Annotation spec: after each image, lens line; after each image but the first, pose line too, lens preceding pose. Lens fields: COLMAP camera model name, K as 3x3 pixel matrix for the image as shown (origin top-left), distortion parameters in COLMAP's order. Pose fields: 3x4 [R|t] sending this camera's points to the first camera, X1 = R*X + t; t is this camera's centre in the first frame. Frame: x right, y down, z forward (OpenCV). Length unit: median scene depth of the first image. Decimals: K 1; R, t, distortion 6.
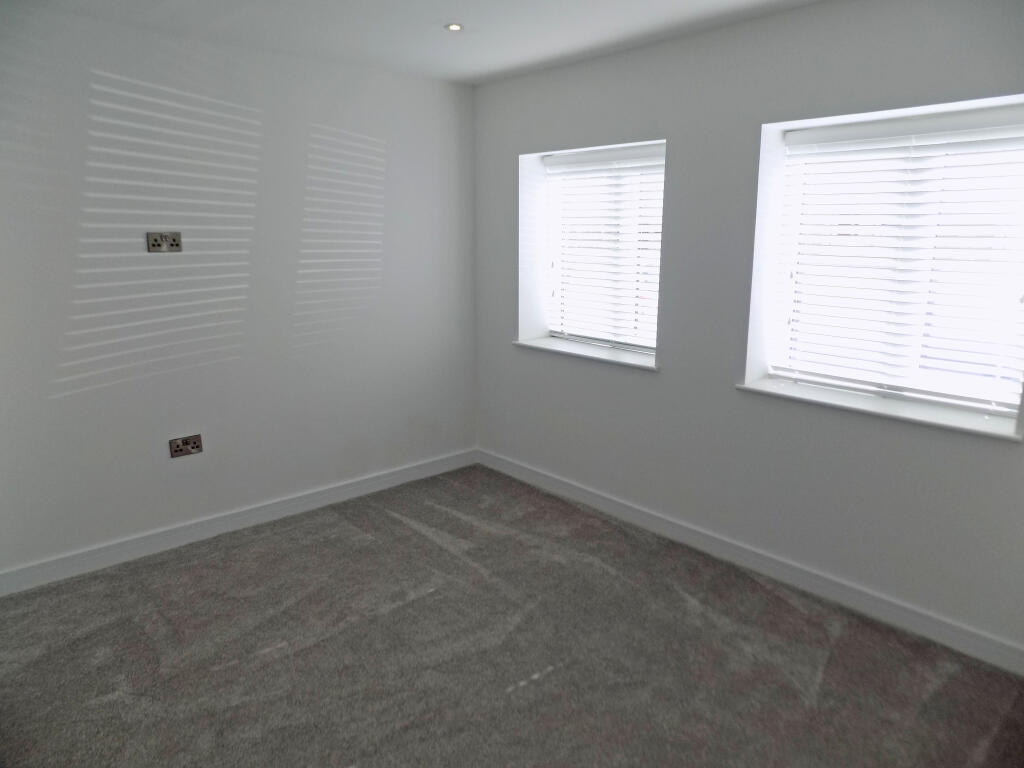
lens RADIAL K [[680.2, 0, 512.0], [0, 680.2, 384.0], [0, 0, 1]] dist [-0.081409, 0.057625]
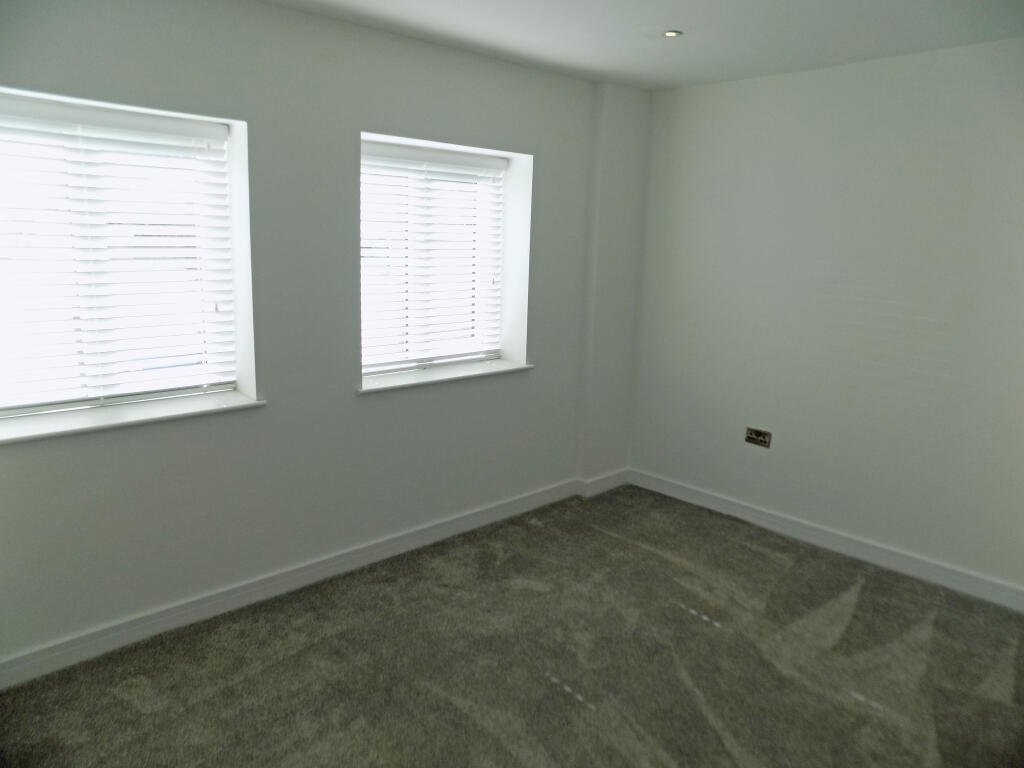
lens RADIAL K [[692.9, 0, 512.0], [0, 692.9, 384.0], [0, 0, 1]] dist [-0.078967, 0.091218]
pose [[-0.012952, -0.206254, 0.978413, -0.667941], [0.198175, 0.958555, 0.204691, -0.172112], [-0.980081, 0.196548, 0.028459, 0.748301]]
